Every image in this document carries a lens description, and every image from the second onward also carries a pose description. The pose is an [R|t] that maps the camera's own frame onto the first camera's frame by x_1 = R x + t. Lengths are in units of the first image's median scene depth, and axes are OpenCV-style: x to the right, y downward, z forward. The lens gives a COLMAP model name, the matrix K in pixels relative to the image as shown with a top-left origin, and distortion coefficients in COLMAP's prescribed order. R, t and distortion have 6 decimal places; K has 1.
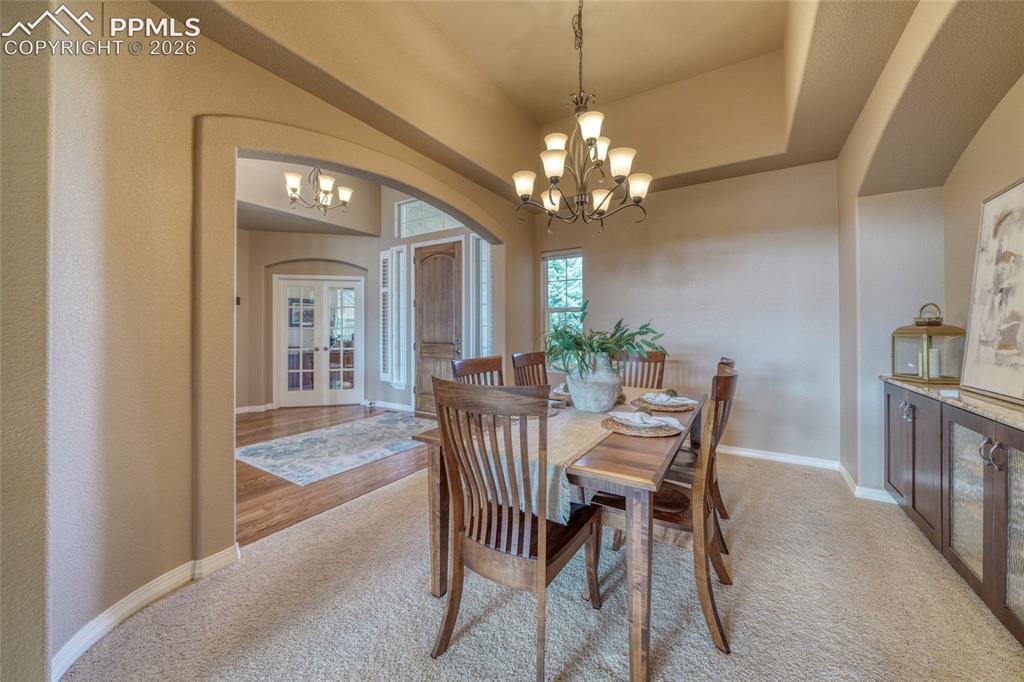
lens RADIAL K [[354.5, 0, 514.4], [0, 354.5, 332.1], [0, 0, 1]] dist [-0.005285, -0.000303]
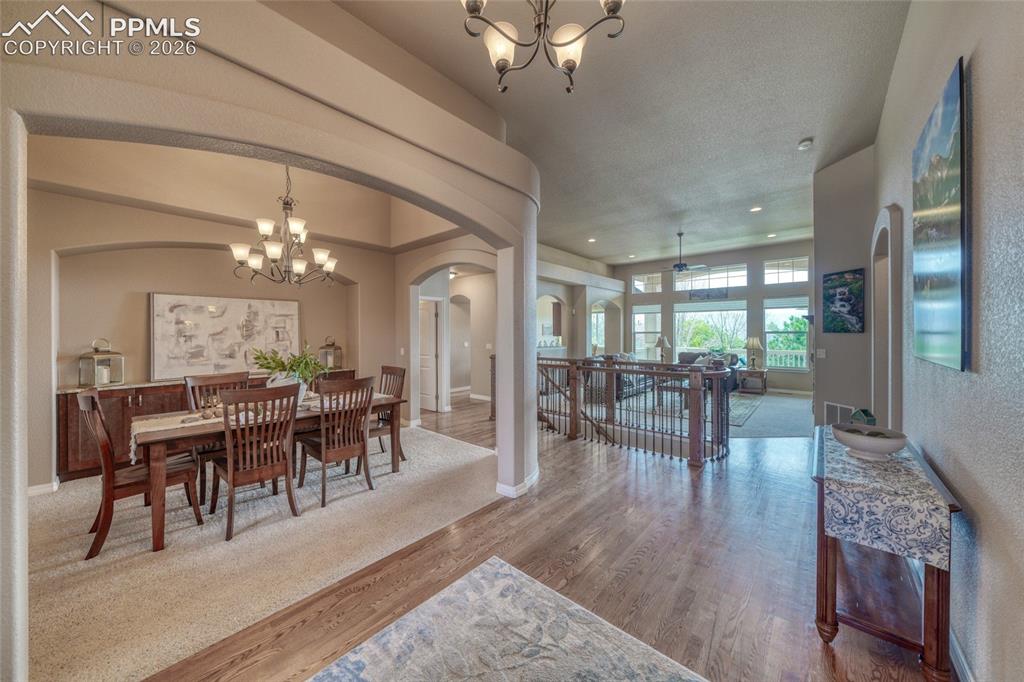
lens RADIAL K [[354.5, 0, 510.1], [0, 354.5, 332.9], [0, 0, 1]] dist [-0.005285, -0.000303]
pose [[-0.983273, -0.002631, 0.182116, -1.226096], [-0.001295, 0.999971, 0.007454, -0.151582], [-0.182131, 0.007093, -0.983249, 2.830728]]
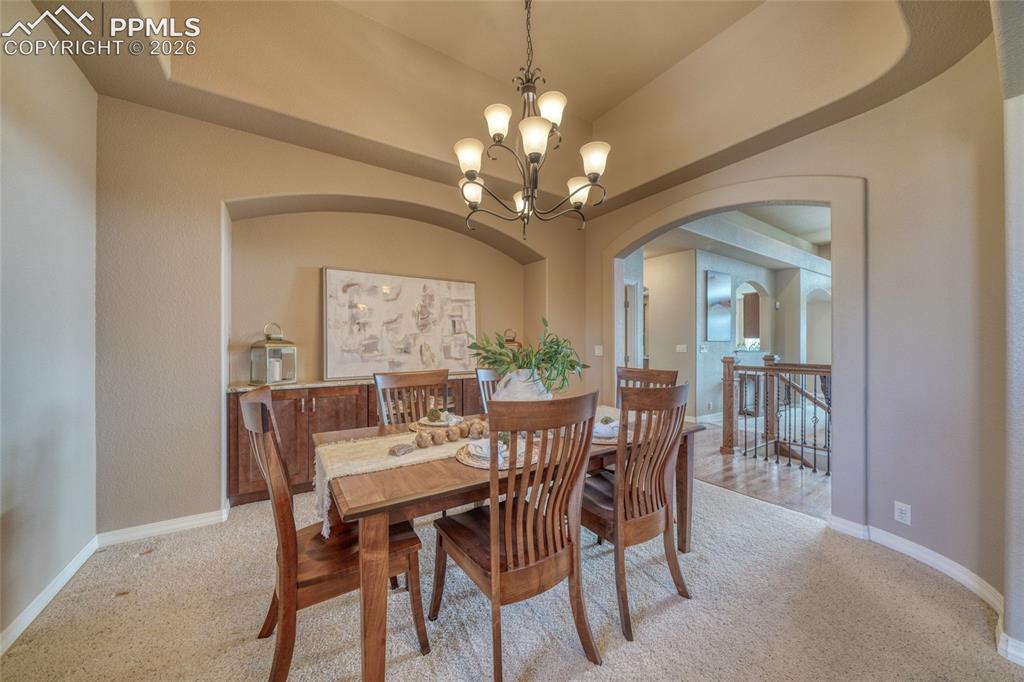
lens RADIAL K [[354.5, 0, 512.8], [0, 354.5, 343.1], [0, 0, 1]] dist [-0.005285, -0.000303]
pose [[-0.903824, -0.005405, 0.427869, -0.195059], [-0.002084, 0.999964, 0.008230, -0.026752], [-0.427899, 0.006547, -0.903803, 2.243838]]
